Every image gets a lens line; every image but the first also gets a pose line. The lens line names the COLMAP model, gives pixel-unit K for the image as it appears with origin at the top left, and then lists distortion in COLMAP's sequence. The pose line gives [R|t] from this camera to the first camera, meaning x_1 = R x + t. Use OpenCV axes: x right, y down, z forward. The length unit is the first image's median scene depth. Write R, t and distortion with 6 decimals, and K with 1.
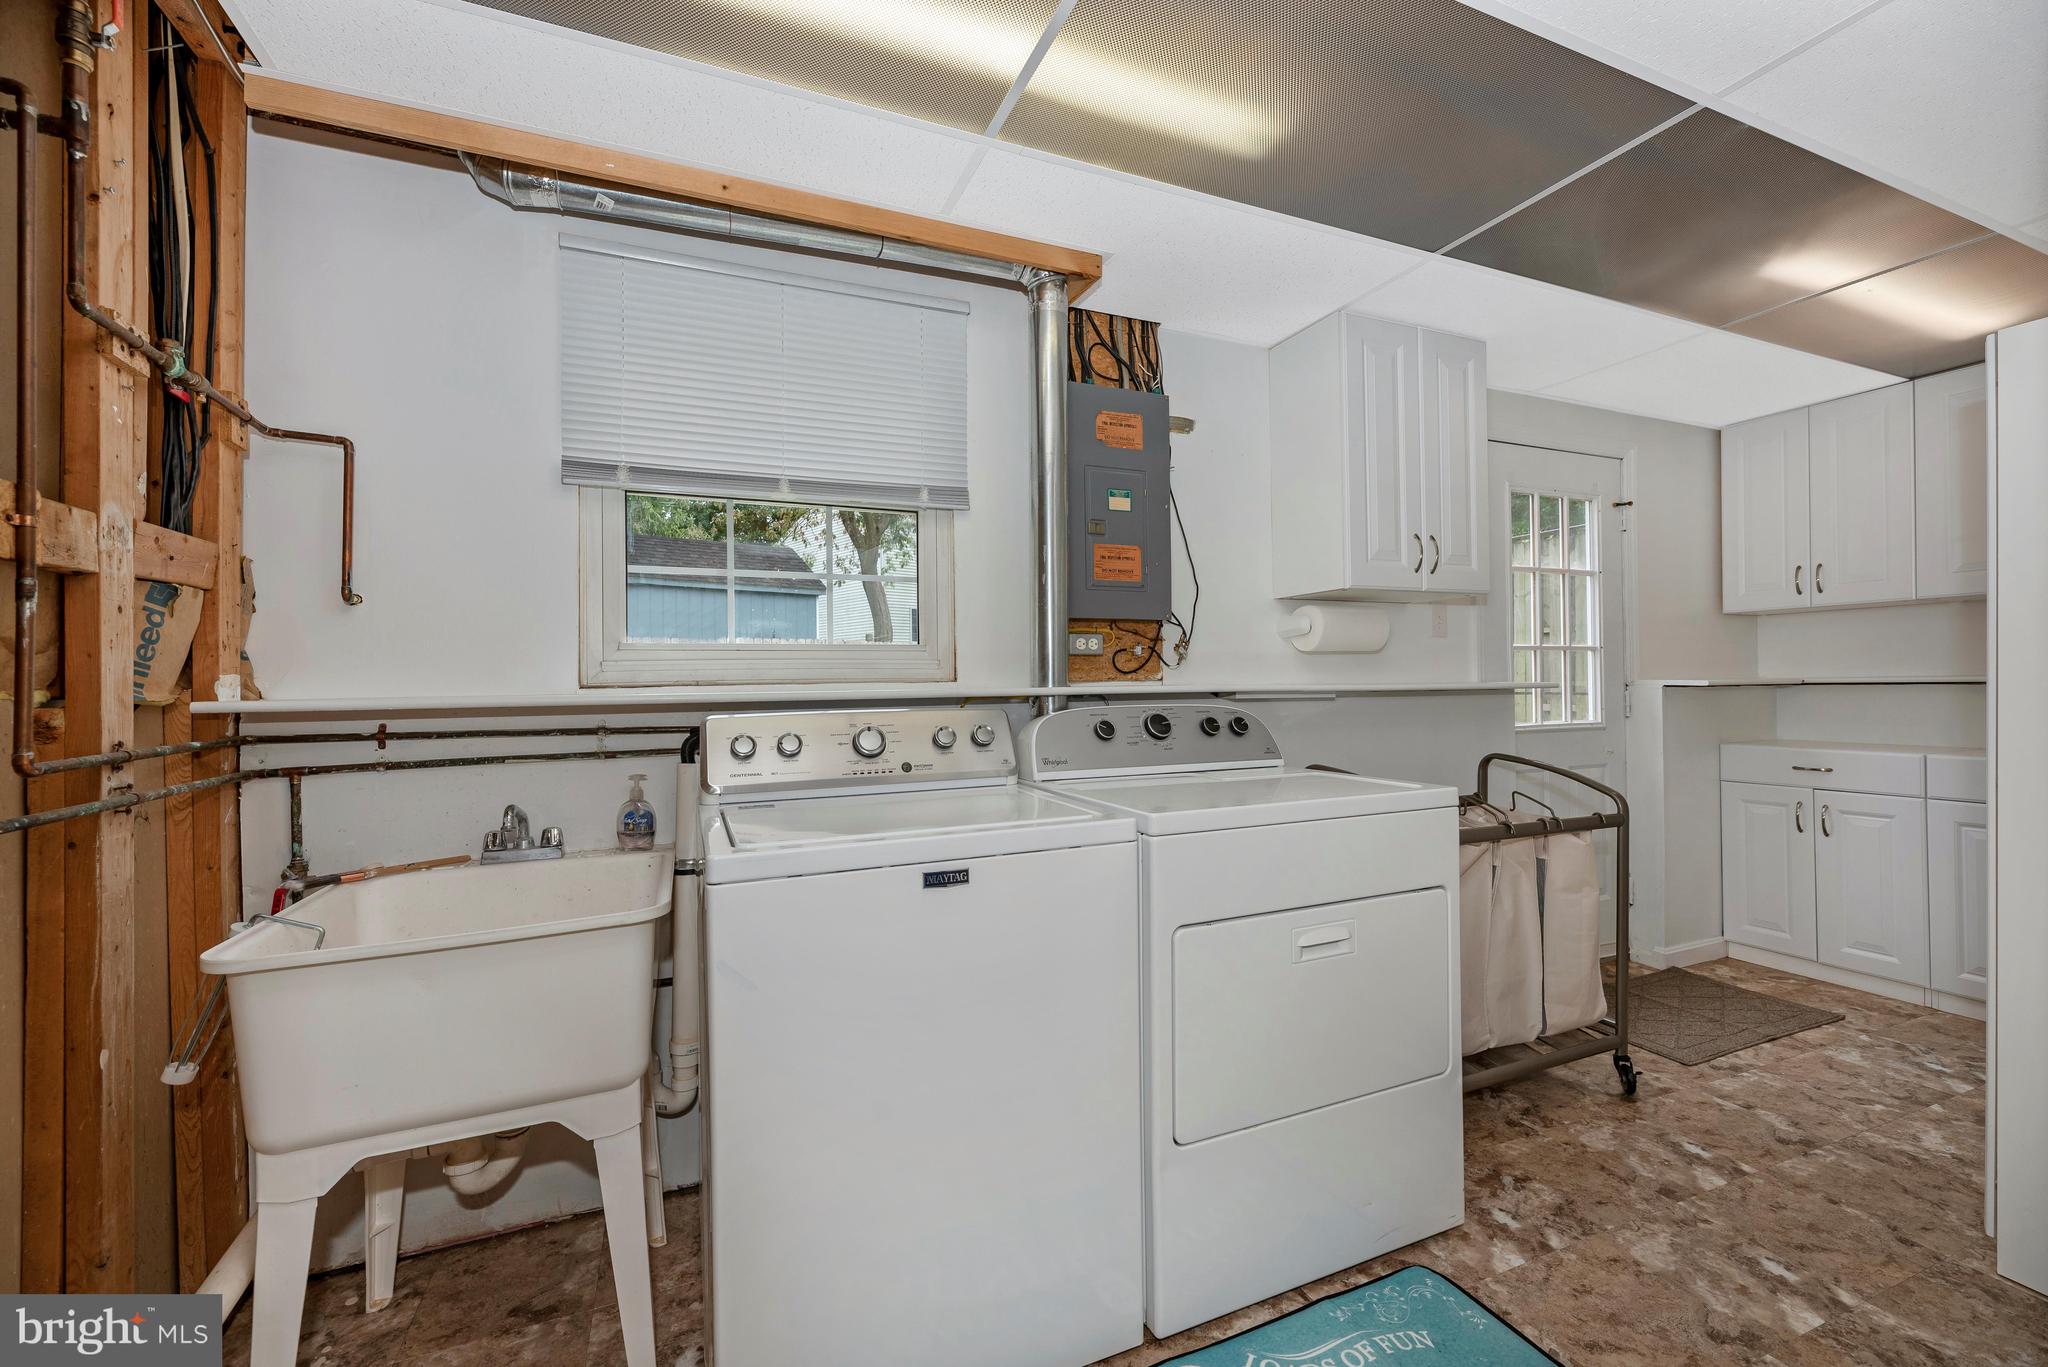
lens RADIAL K [[844.5, 0, 1011.6], [0, 844.5, 668.7], [0, 0, 1]] dist [-0.001966, -0.000181]
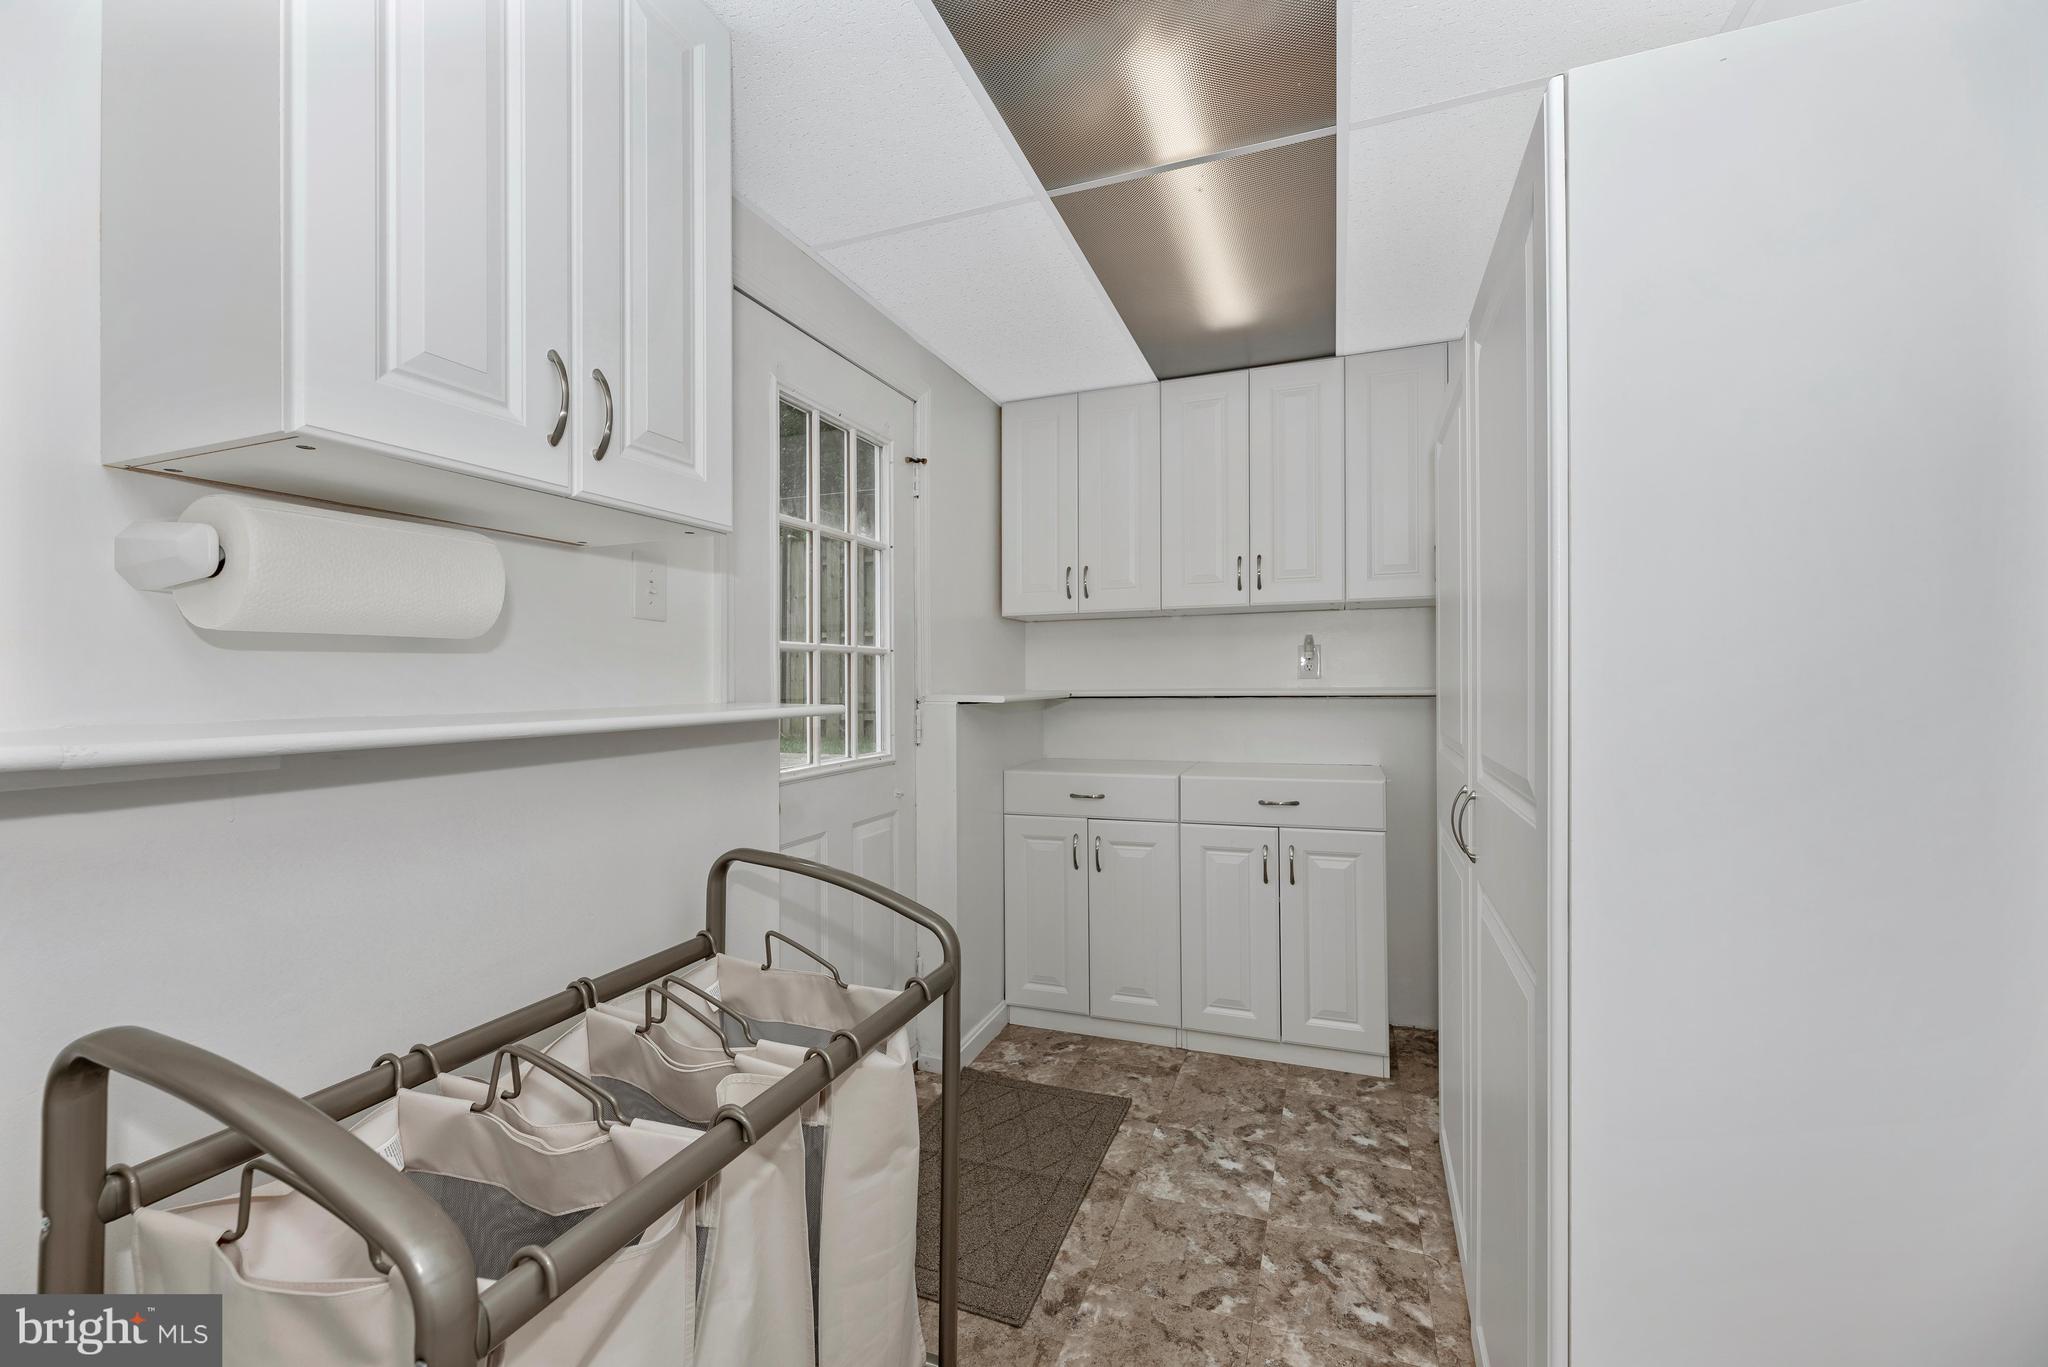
lens RADIAL K [[844.5, 0, 1011.6], [0, 844.5, 668.7], [0, 0, 1]] dist [-0.001966, -0.000181]
pose [[0.707630, 0.013257, 0.706459, 0.280450], [-0.008532, 0.999911, -0.010217, -0.003868], [-0.706532, 0.001202, 0.707680, 0.446594]]
